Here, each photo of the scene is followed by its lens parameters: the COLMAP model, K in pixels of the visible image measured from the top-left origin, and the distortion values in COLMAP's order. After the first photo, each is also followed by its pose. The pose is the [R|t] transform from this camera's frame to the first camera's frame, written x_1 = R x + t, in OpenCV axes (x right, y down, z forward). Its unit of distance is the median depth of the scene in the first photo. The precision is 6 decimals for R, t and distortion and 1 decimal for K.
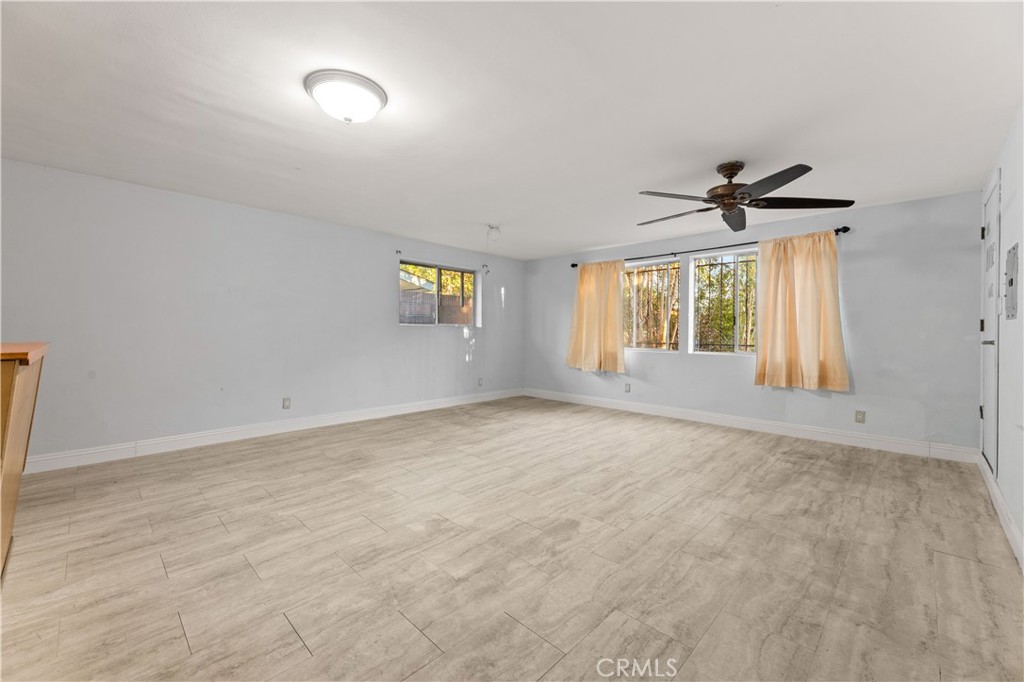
lens RADIAL K [[413.6, 0, 519.4], [0, 413.6, 344.7], [0, 0, 1]] dist [0.000825, 0.000474]
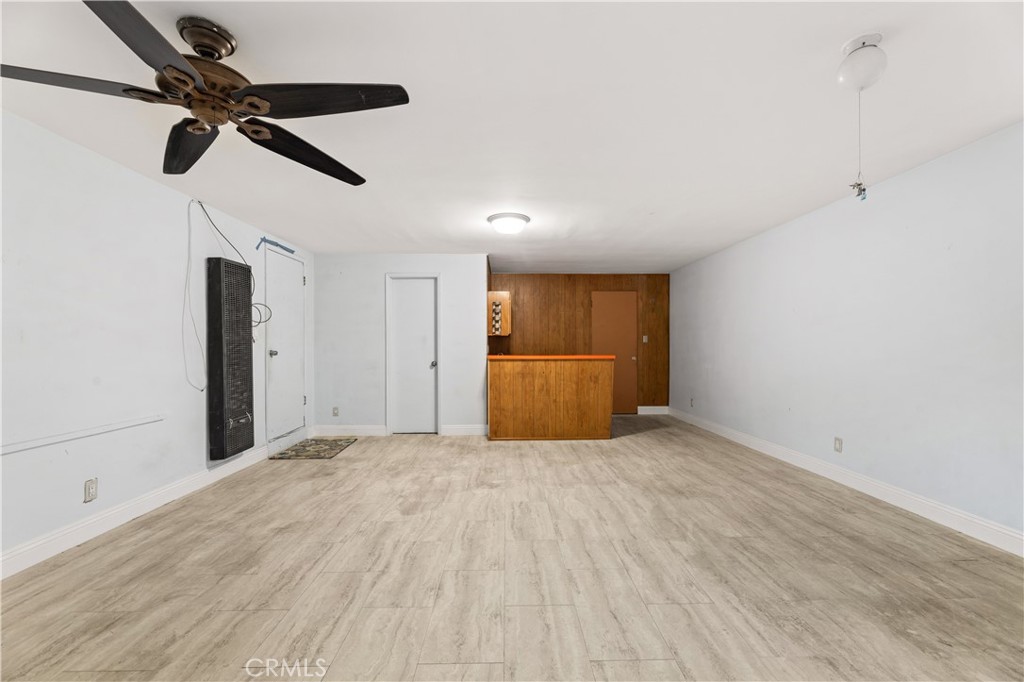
lens RADIAL K [[413.6, 0, 519.4], [0, 413.6, 344.7], [0, 0, 1]] dist [0.000825, 0.000474]
pose [[-0.700905, -0.007970, -0.713210, 0.657849], [-0.024693, 0.999609, 0.013096, -0.066403], [0.712827, 0.026790, -0.700828, 1.784504]]
